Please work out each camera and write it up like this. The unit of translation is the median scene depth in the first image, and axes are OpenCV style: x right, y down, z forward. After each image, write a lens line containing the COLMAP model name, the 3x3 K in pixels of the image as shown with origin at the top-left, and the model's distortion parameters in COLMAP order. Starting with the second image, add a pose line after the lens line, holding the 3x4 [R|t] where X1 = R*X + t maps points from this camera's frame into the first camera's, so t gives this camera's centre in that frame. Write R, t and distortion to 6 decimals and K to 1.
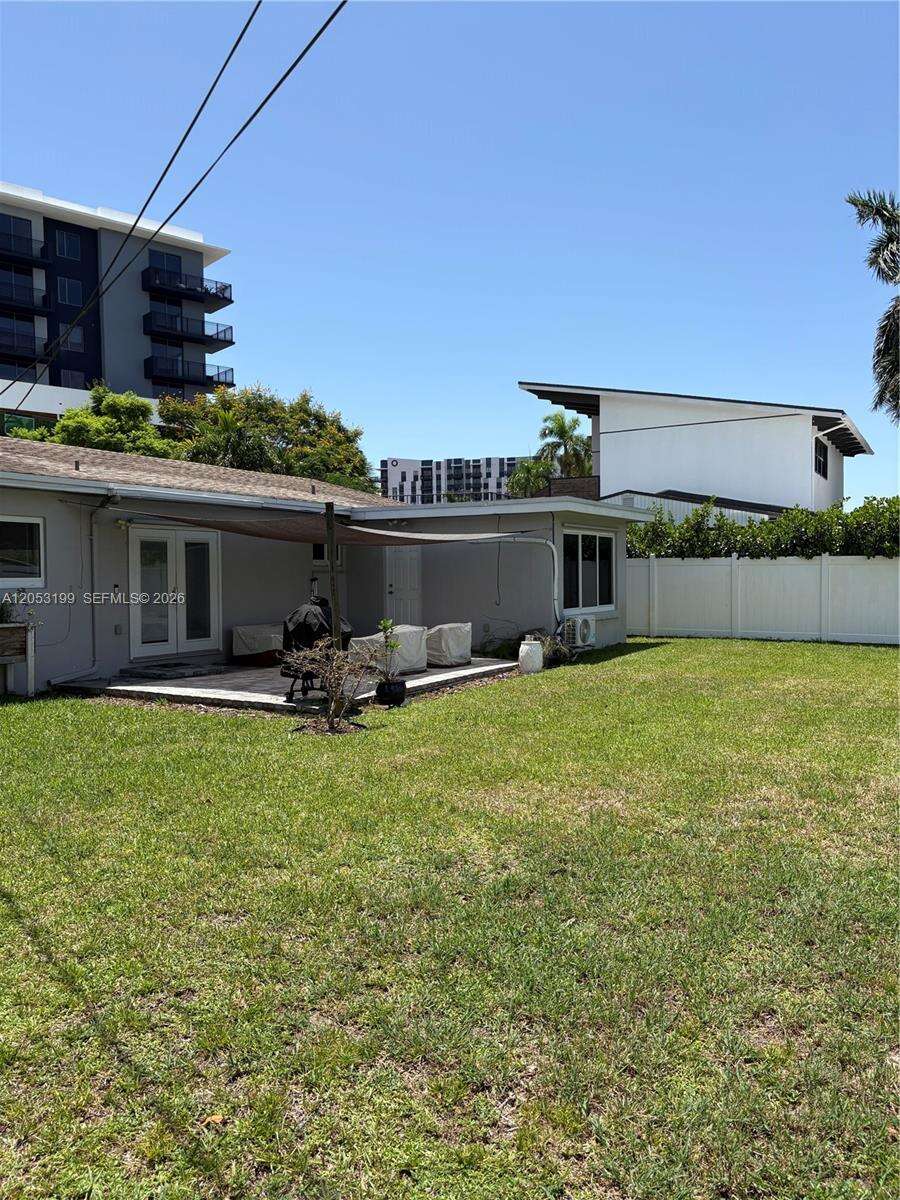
lens RADIAL K [[914.4, 0, 447.5], [0, 914.4, 600.3], [0, 0, 1]] dist [0.078357, -0.090010]
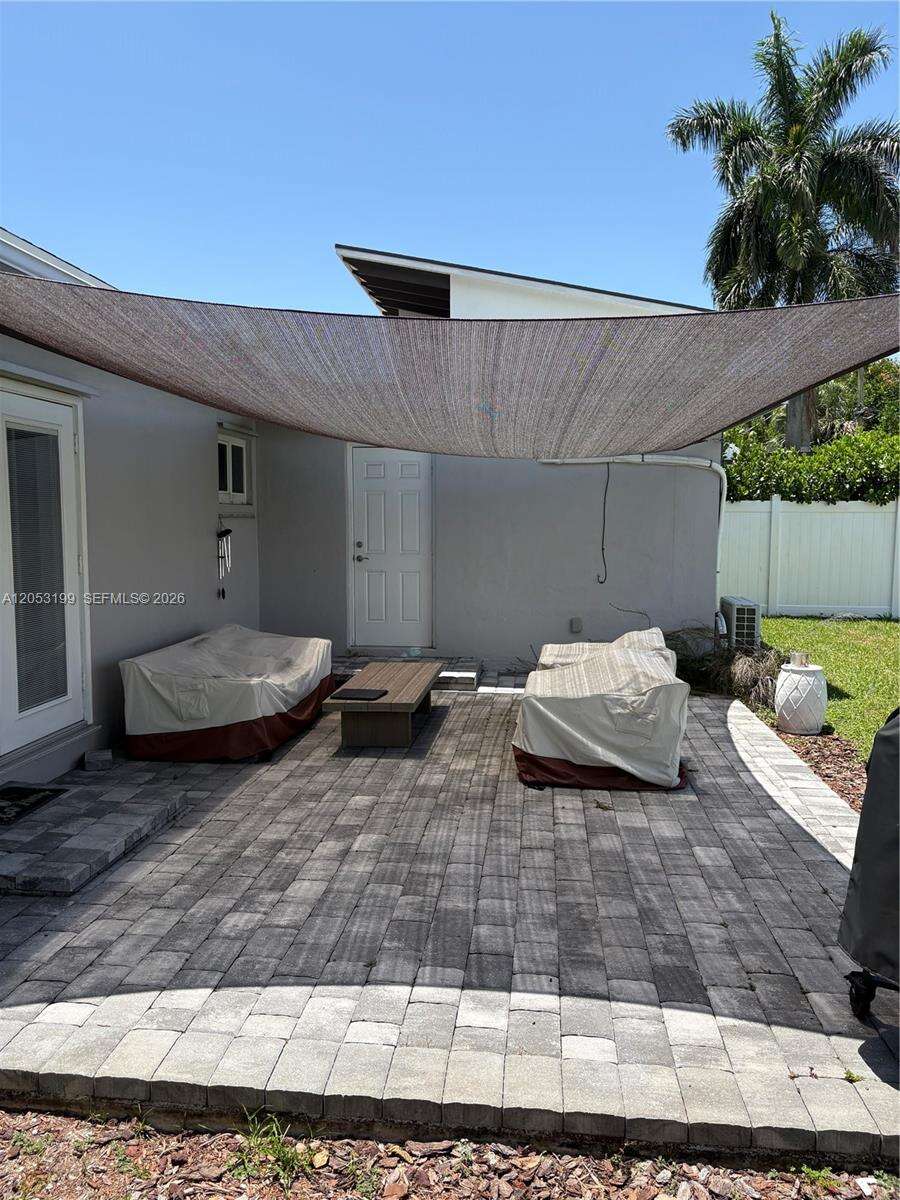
lens RADIAL K [[914.4, 0, 447.5], [0, 914.4, 600.3], [0, 0, 1]] dist [0.078357, -0.090010]
pose [[0.888443, -0.031767, 0.457887, -0.233446], [0.006014, 0.998322, 0.057593, -0.013374], [-0.458948, -0.048415, 0.887143, 0.488570]]
